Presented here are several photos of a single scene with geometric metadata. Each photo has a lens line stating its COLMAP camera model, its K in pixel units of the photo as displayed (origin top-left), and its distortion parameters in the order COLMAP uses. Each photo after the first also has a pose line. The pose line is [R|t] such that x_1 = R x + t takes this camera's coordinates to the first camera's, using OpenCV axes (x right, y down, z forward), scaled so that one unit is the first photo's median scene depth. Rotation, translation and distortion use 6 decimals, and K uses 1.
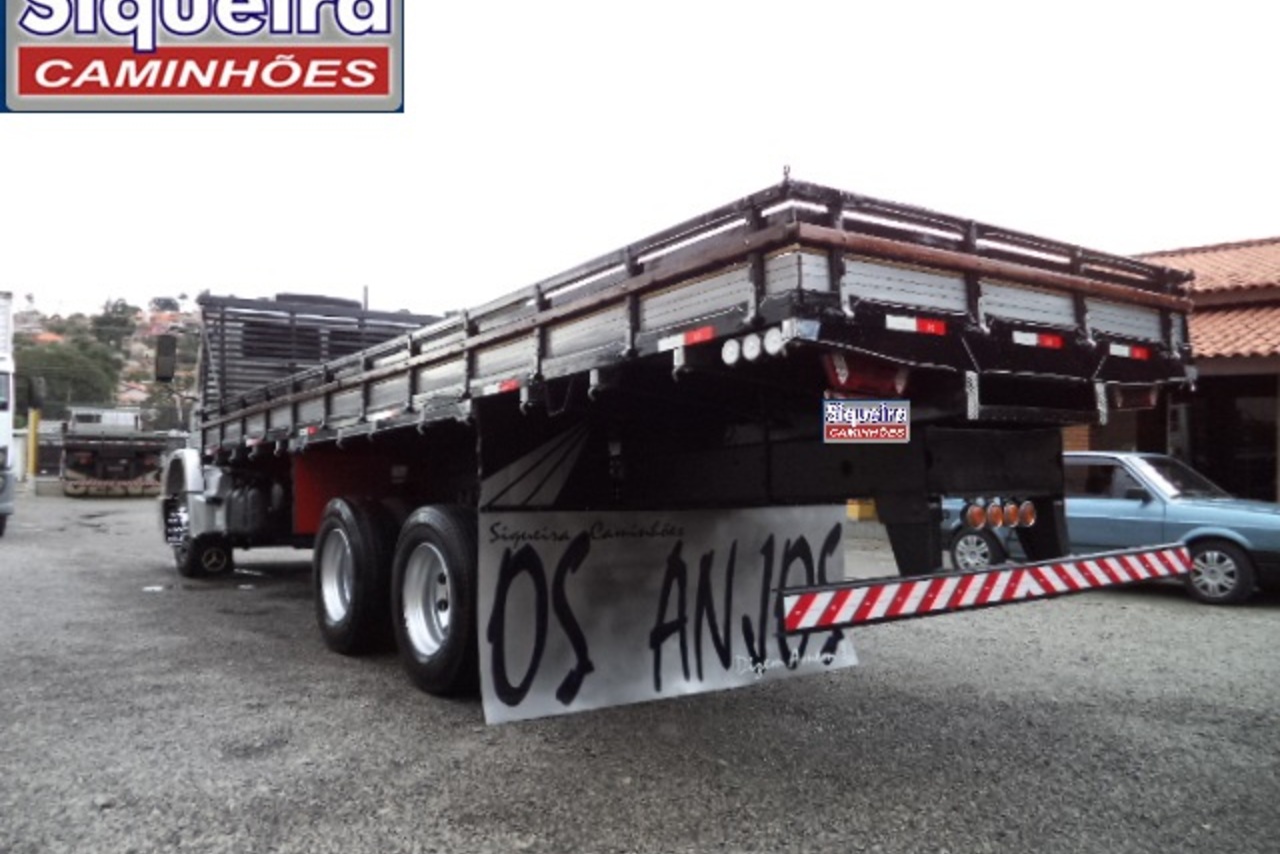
lens RADIAL K [[1046.1, 0, 640.0], [0, 1046.1, 427.0], [0, 0, 1]] dist [-0.048680, -0.002134]
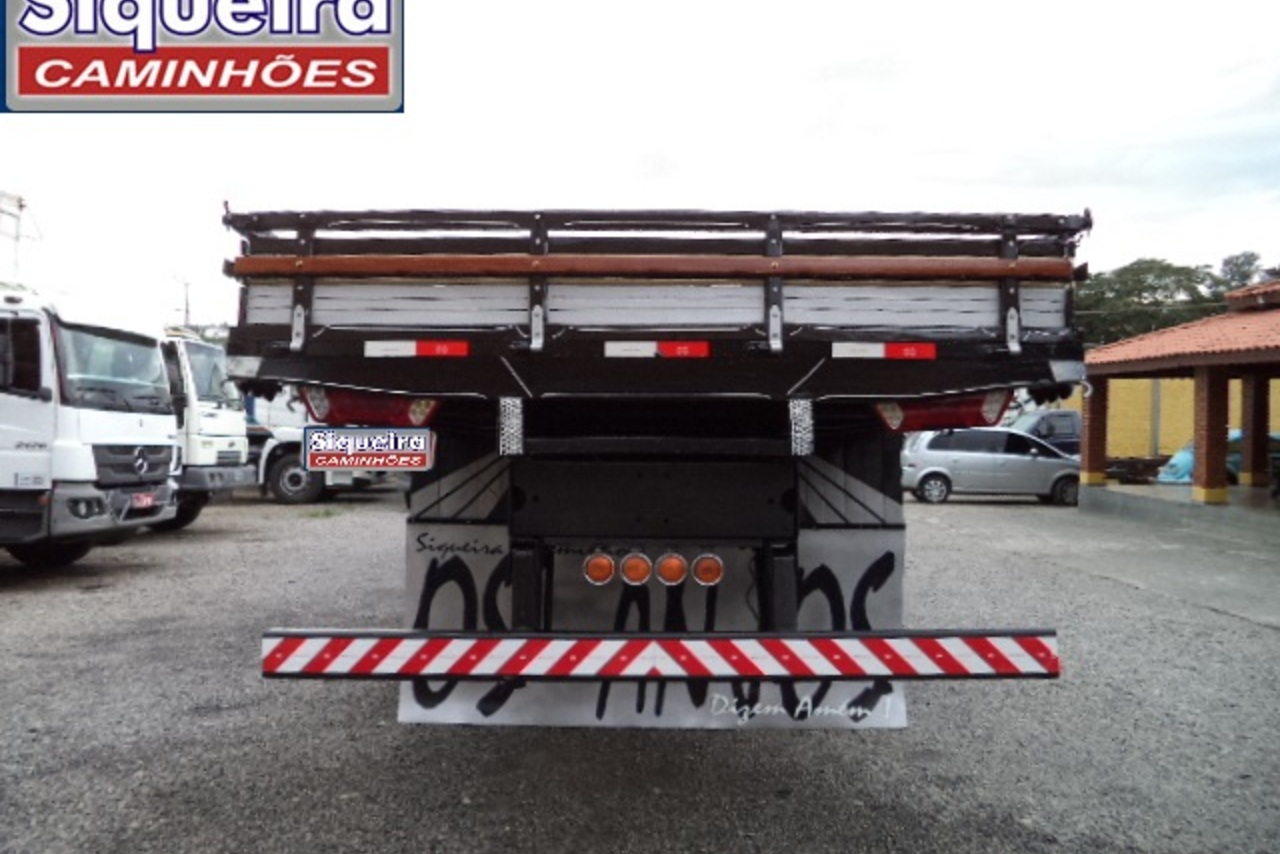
lens RADIAL K [[1046.1, 0, 640.0], [0, 1046.1, 427.0], [0, 0, 1]] dist [-0.048680, -0.002134]
pose [[0.801972, -0.002059, -0.597358, 0.651957], [0.016065, 0.999707, 0.018122, -0.030718], [0.597145, -0.024130, 0.801770, 0.282623]]
